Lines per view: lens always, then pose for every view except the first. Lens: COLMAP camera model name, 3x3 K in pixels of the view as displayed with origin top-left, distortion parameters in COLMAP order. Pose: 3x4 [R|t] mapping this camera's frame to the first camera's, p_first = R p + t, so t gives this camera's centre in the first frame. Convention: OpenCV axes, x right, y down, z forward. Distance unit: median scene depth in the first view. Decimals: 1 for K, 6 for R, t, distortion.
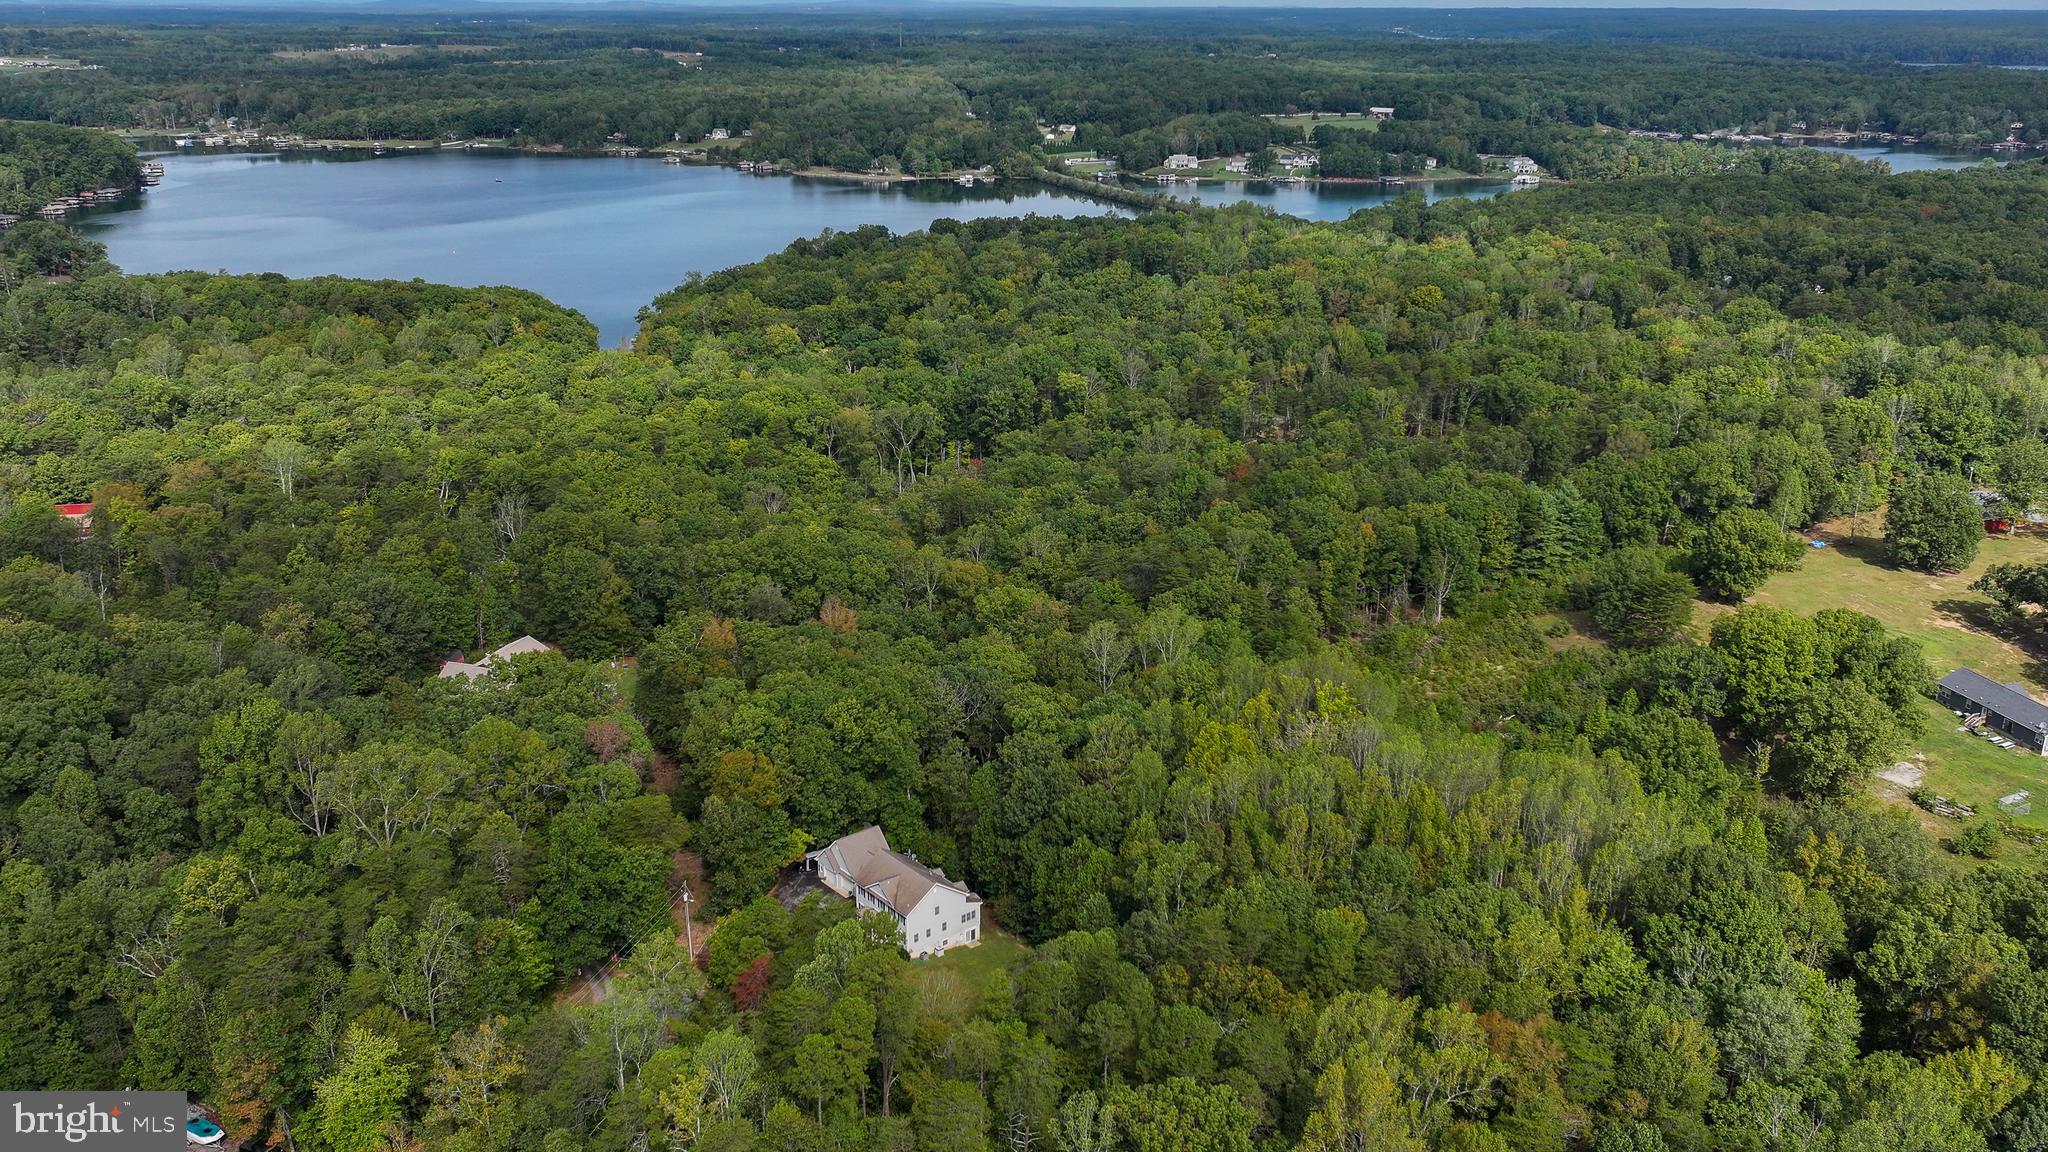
lens RADIAL K [[1677.6, 0, 1026.2], [0, 1677.6, 586.5], [0, 0, 1]] dist [0.012923, -0.013013]
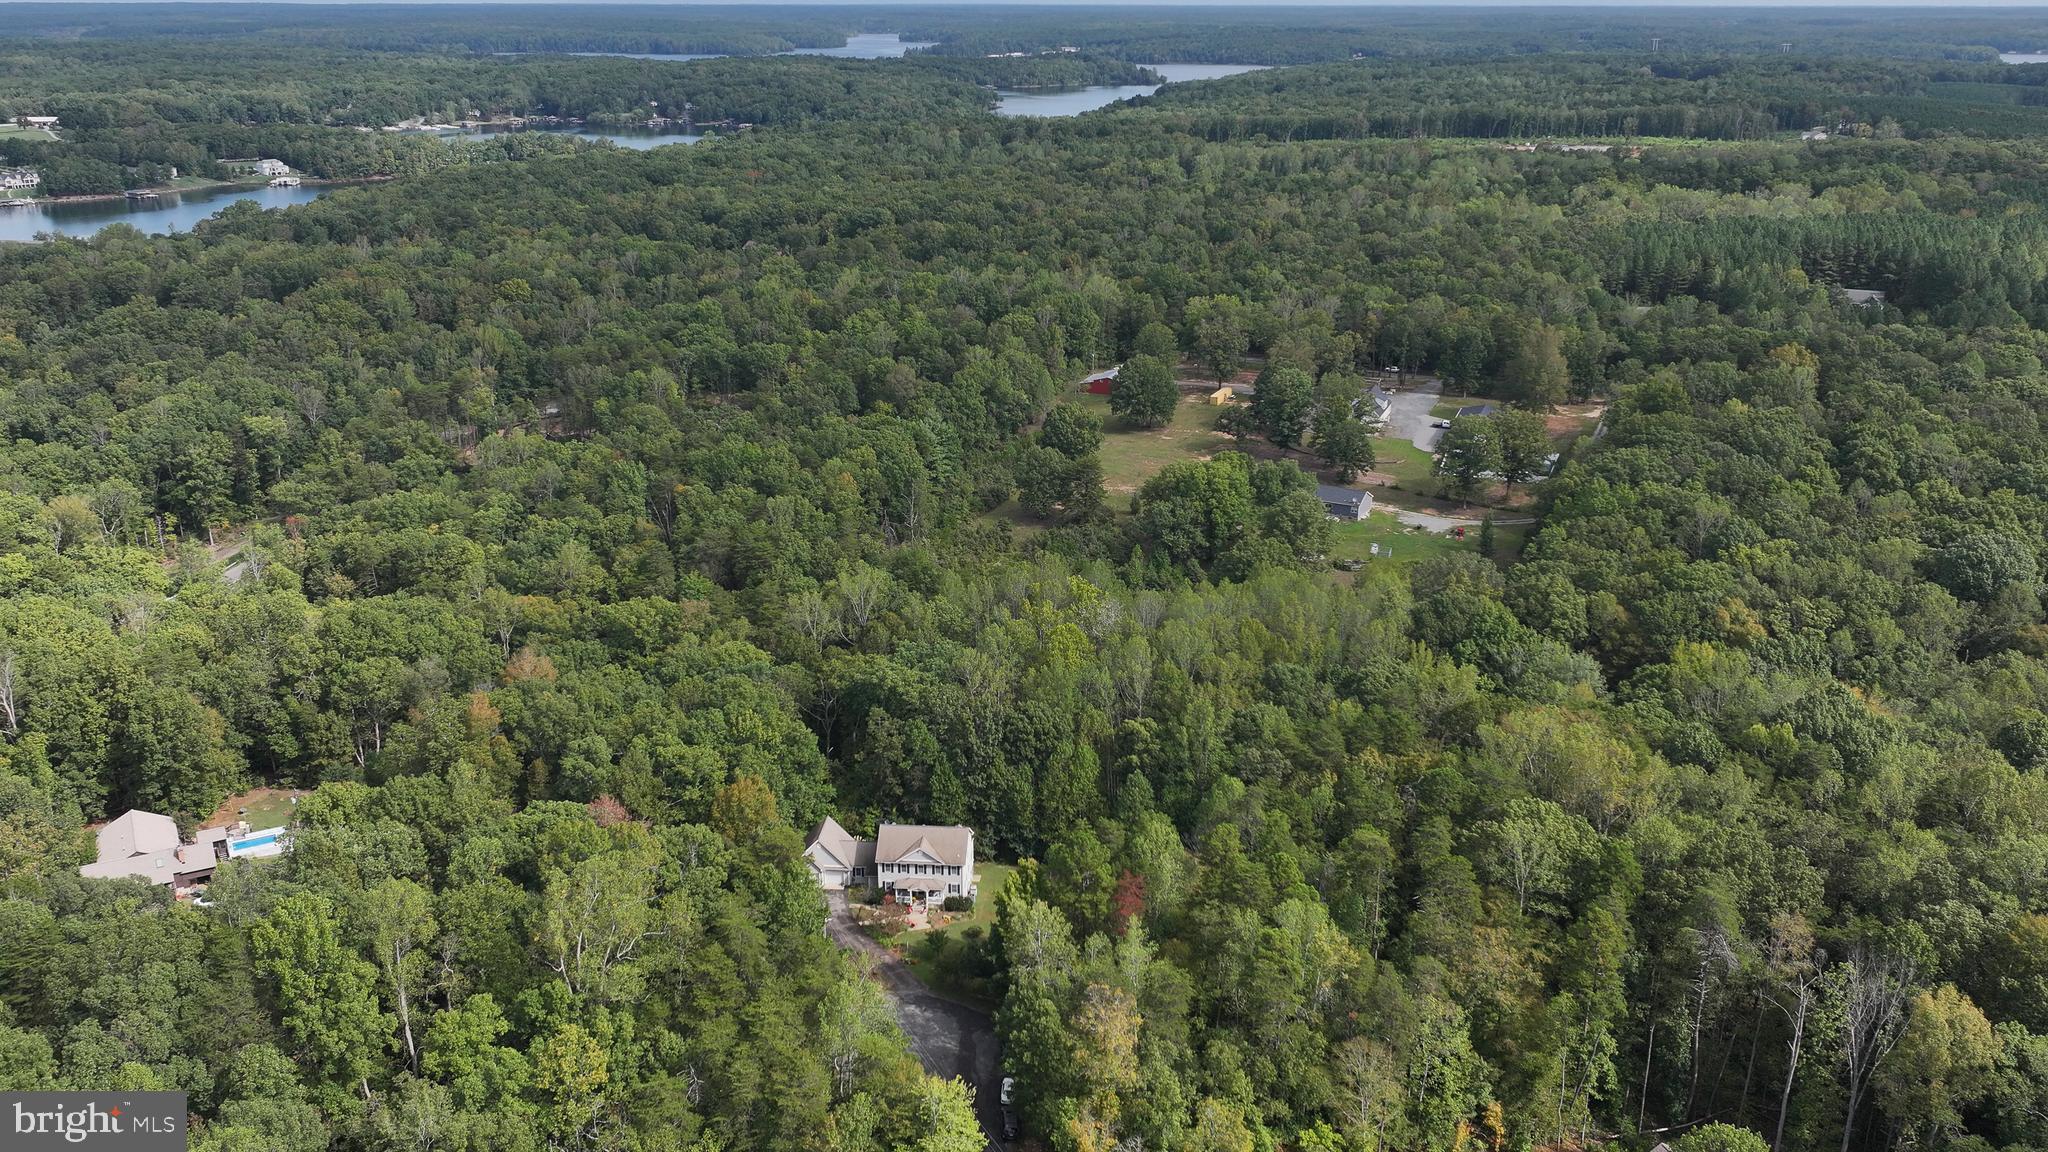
lens RADIAL K [[1677.6, 0, 1026.2], [0, 1677.6, 586.5], [0, 0, 1]] dist [0.012923, -0.013013]
pose [[0.696683, -0.242502, 0.675148, -0.113070], [0.240284, 0.965652, 0.098899, -0.010898], [-0.675941, 0.093326, 0.731022, 0.028233]]
